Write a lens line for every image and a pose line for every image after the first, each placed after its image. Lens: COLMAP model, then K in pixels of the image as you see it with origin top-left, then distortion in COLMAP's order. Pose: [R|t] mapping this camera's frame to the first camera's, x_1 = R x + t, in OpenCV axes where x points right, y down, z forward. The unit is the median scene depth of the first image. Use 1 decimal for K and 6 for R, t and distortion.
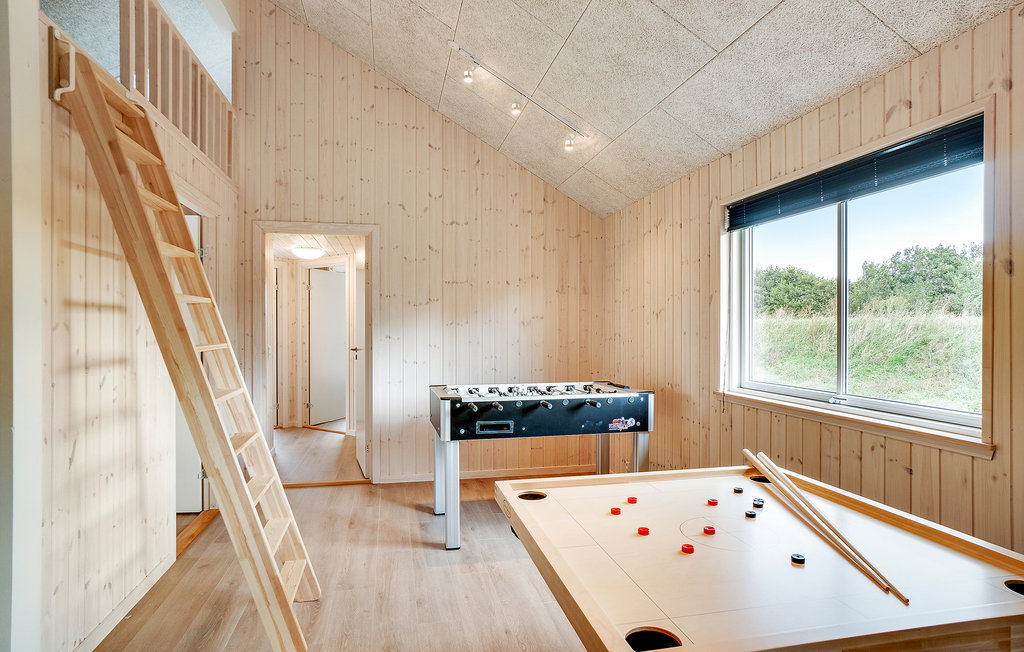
lens RADIAL K [[541.7, 0, 508.2], [0, 541.7, 323.6], [0, 0, 1]] dist [-0.001126, -0.000365]
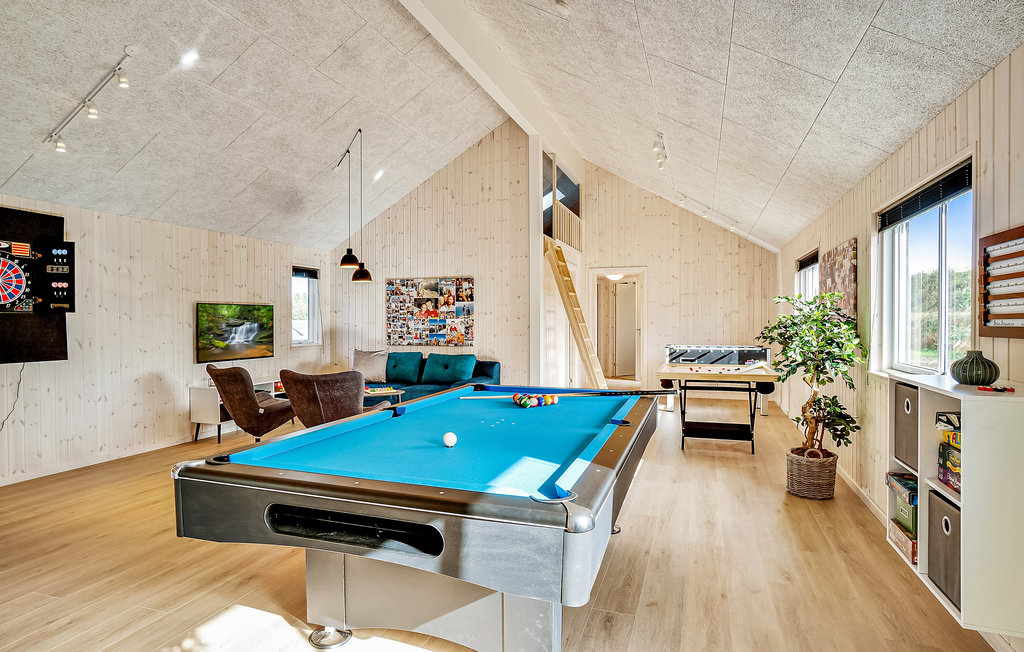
lens RADIAL K [[541.7, 0, 508.2], [0, 541.7, 323.6], [0, 0, 1]] dist [-0.001126, -0.000365]
pose [[0.847468, 0.003127, -0.530837, 0.372657], [0.005172, 0.999887, 0.014147, -0.002146], [0.530821, -0.014734, 0.847356, -0.929420]]
